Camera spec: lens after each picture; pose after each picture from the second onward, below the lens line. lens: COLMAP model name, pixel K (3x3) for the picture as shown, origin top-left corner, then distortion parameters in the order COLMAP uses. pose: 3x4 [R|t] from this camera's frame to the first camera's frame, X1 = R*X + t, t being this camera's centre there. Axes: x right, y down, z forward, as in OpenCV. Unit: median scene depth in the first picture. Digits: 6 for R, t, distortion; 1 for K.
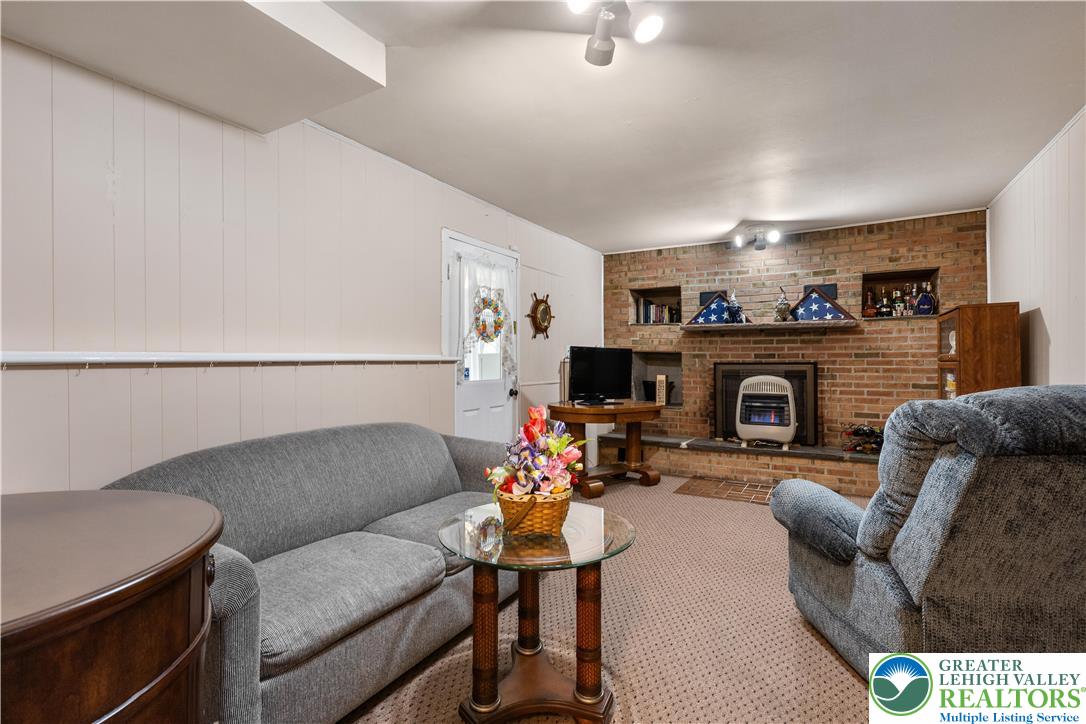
lens RADIAL K [[522.1, 0, 529.8], [0, 522.1, 361.0], [0, 0, 1]] dist [0.001184, 0.000259]
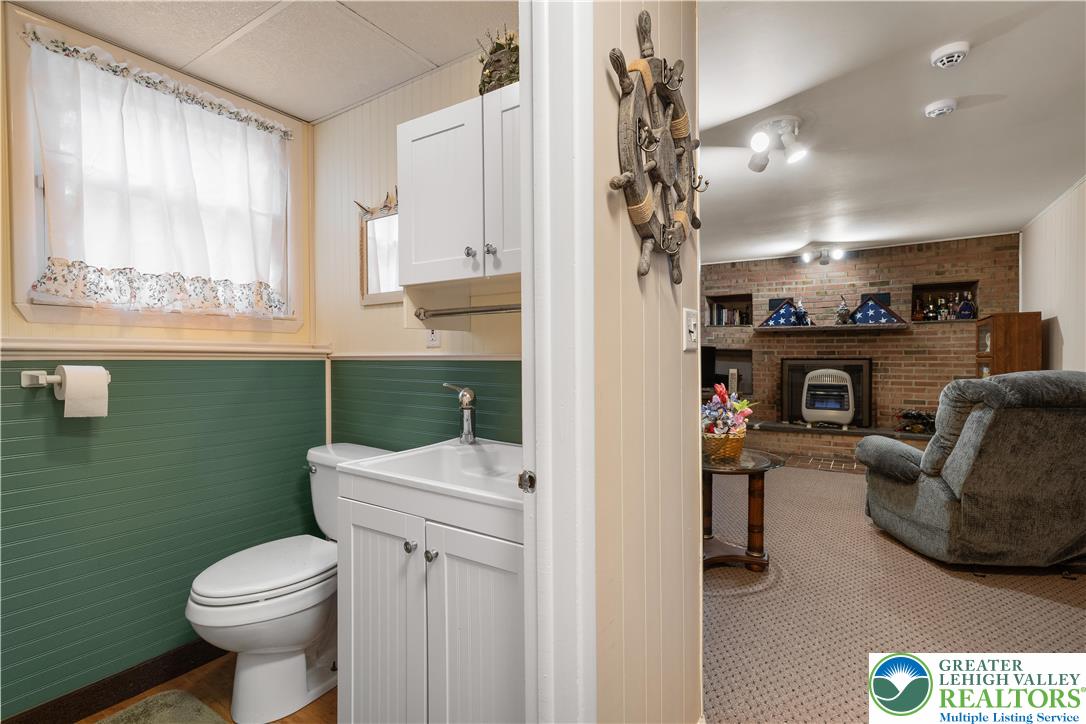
lens RADIAL K [[516.2, 0, 533.9], [0, 516.2, 366.2], [0, 0, 1]] dist [0.002992, -0.001134]
pose [[0.998895, 0.003043, -0.046900, -0.173441], [-0.002211, 0.999840, 0.017776, 0.001653], [0.046947, -0.017653, 0.998741, -0.227925]]
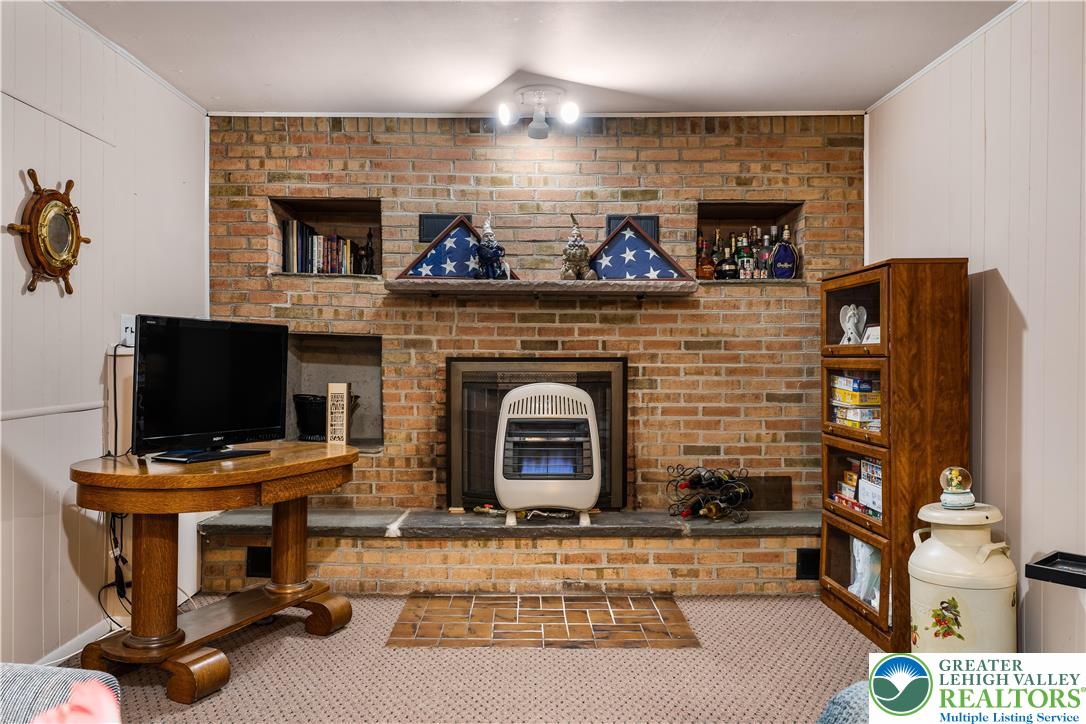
lens RADIAL K [[853.0, 0, 528.4], [0, 853.0, 358.1], [0, 0, 1]] dist [0.003542, 0.002555]
pose [[0.859958, 0.001640, 0.510362, 0.003566], [-0.005139, 0.999972, 0.005445, -0.000947], [-0.510338, -0.007305, 0.859943, 0.285412]]
